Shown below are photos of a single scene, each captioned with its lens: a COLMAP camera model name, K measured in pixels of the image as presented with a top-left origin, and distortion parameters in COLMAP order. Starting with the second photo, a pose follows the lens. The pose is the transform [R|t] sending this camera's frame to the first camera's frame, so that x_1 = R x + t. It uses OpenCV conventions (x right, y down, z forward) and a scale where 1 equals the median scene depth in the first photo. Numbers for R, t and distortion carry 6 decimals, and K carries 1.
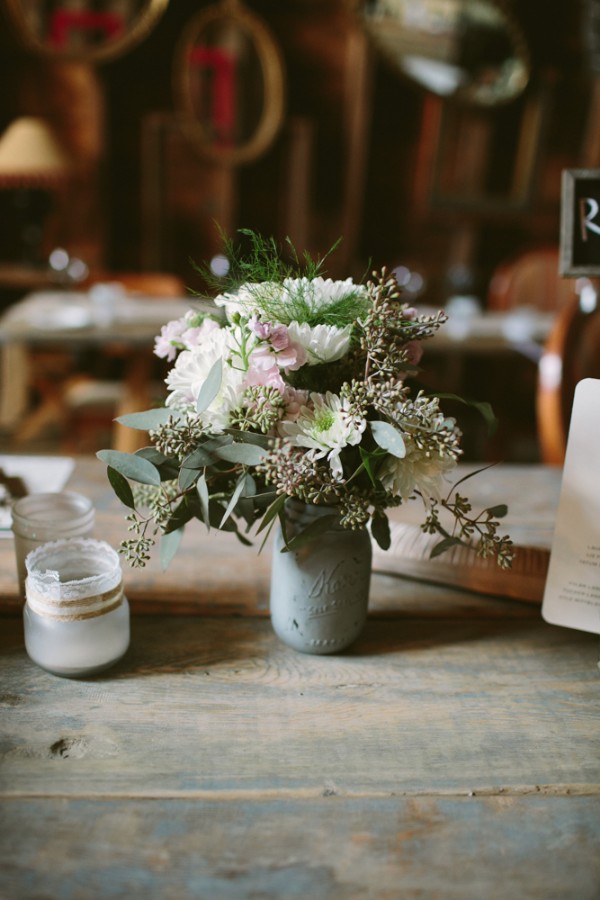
lens RADIAL K [[873.5, 0, 300.0], [0, 873.5, 450.0], [0, 0, 1]] dist [-0.081557, 0.111587]
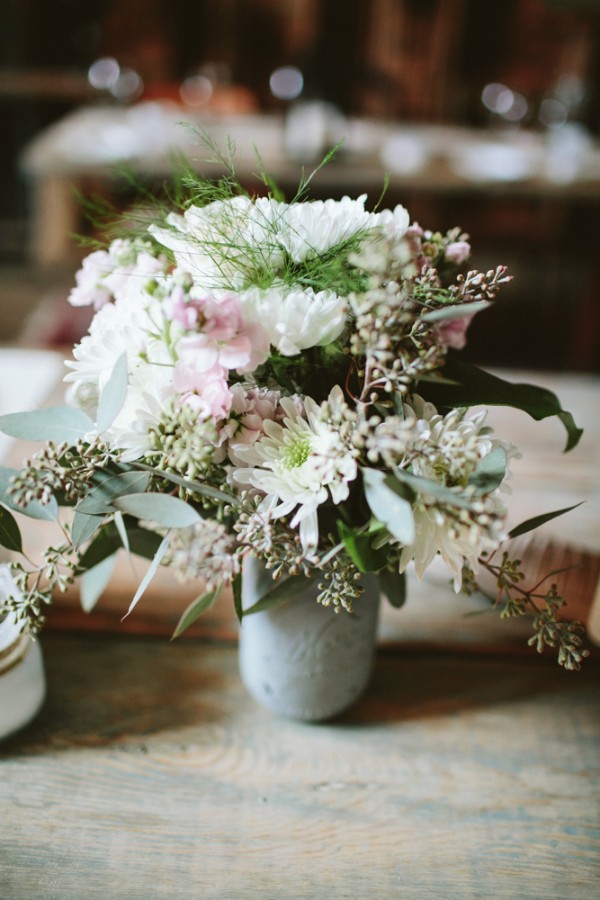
lens RADIAL K [[873.5, 0, 300.0], [0, 873.5, 450.0], [0, 0, 1]] dist [-0.081557, 0.111587]
pose [[0.993849, 0.052717, -0.097390, 0.086746], [-0.030329, 0.975375, 0.218457, -0.162081], [0.106508, -0.214159, 0.970975, 0.368636]]
